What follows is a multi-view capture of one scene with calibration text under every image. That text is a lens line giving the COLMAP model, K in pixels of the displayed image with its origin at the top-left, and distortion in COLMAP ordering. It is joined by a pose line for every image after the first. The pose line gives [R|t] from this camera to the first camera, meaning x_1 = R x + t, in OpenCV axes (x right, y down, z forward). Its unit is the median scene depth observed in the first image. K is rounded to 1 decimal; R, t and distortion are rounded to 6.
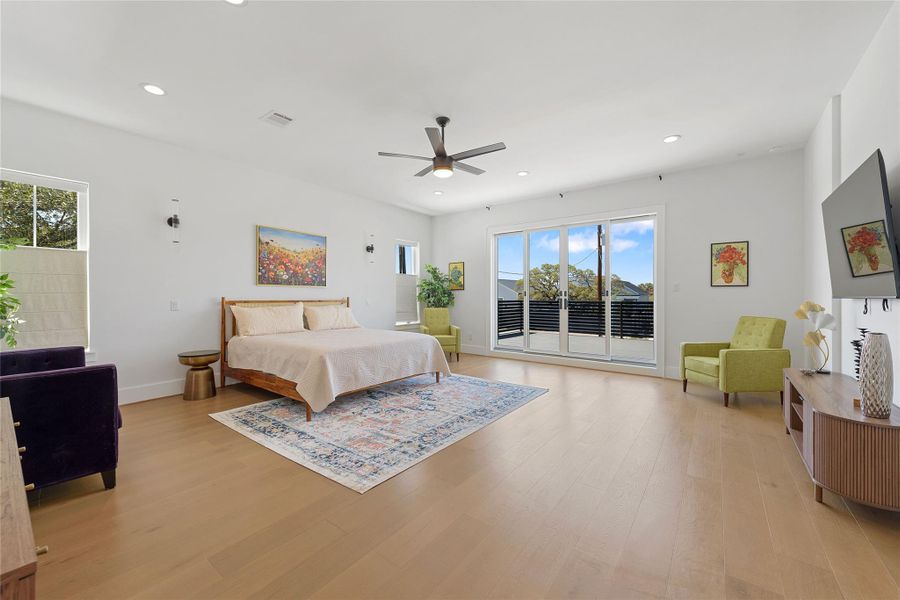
lens RADIAL K [[355.3, 0, 448.3], [0, 355.3, 300.9], [0, 0, 1]] dist [0.001560, 0.000145]
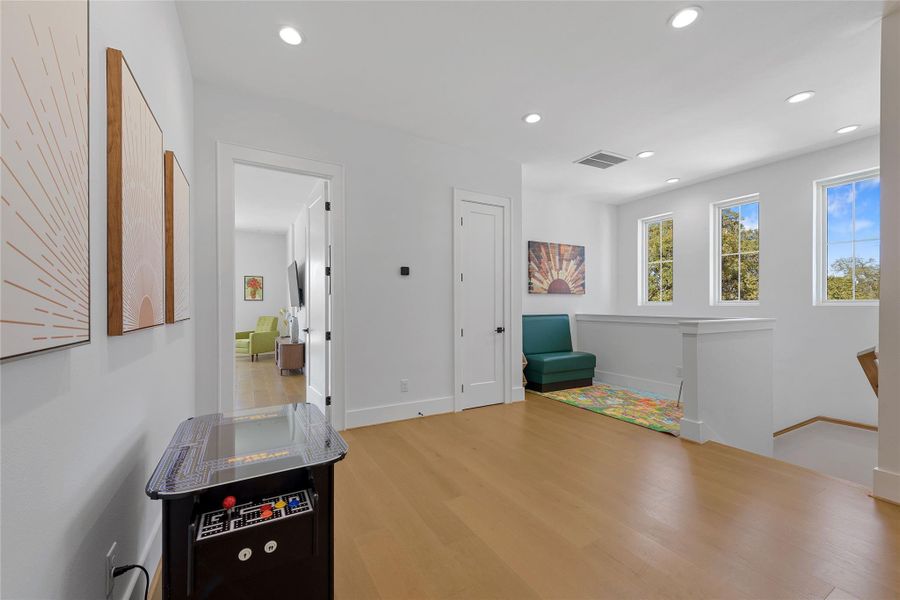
lens RADIAL K [[355.3, 0, 448.3], [0, 355.3, 300.9], [0, 0, 1]] dist [0.001560, 0.000145]
pose [[0.388256, 0.011075, 0.921485, -0.597111], [0.012647, 0.999770, -0.017345, 0.008228], [-0.921465, 0.018389, 0.388026, -0.744433]]
